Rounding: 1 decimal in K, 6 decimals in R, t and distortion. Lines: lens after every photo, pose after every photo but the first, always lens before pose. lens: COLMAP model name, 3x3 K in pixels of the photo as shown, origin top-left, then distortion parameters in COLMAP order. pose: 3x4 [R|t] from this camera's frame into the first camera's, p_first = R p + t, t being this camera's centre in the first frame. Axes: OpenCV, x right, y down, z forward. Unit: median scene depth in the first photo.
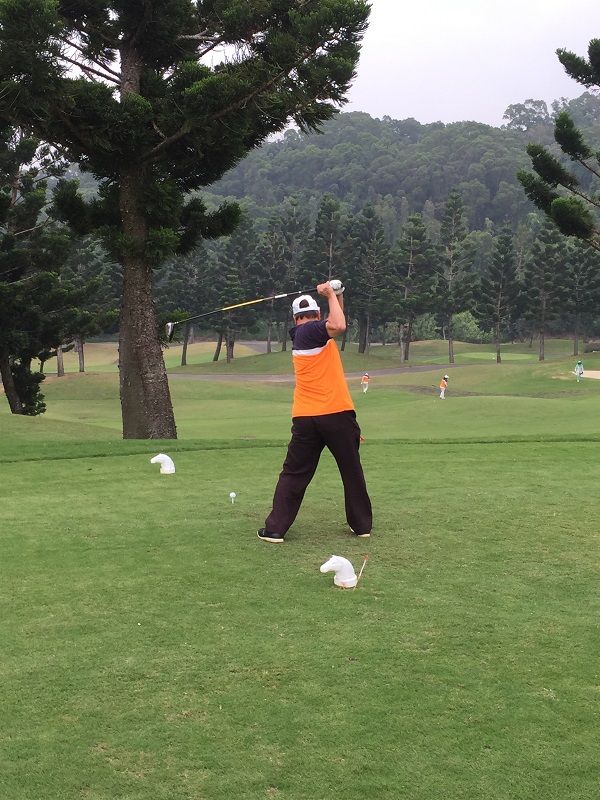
lens RADIAL K [[1107.1, 0, 294.0], [0, 1107.1, 403.1], [0, 0, 1]] dist [0.041341, 0.000000]
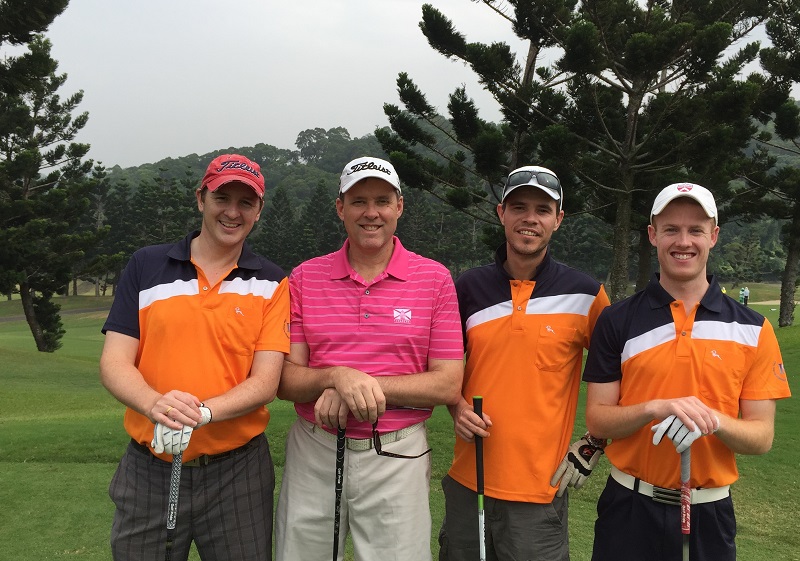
lens RADIAL K [[781.2, 0, 412.5], [0, 781.2, 280.3], [0, 0, 1]] dist [0.053446, 0.000000]
pose [[0.999927, 0.011754, -0.002696, 0.176152], [-0.011882, 0.998481, -0.053800, -0.013907], [0.002060, 0.053829, 0.998548, 0.174278]]
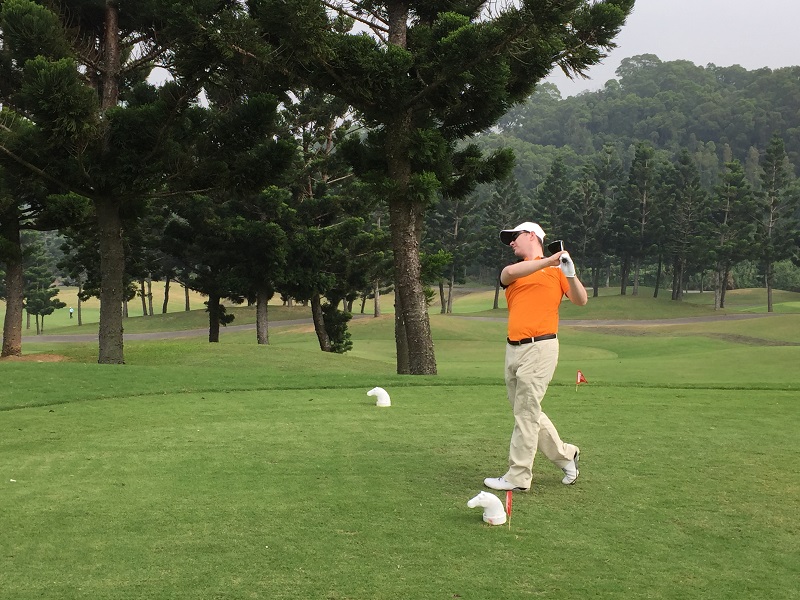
lens RADIAL K [[1073.7, 0, 391.5], [0, 1073.7, 302.4], [0, 0, 1]] dist [0.049361, 0.000000]
pose [[0.978828, 0.017755, -0.203912, 0.023997], [-0.026041, 0.998938, -0.038022, 0.001193], [0.203020, 0.042527, 0.978251, 0.005679]]
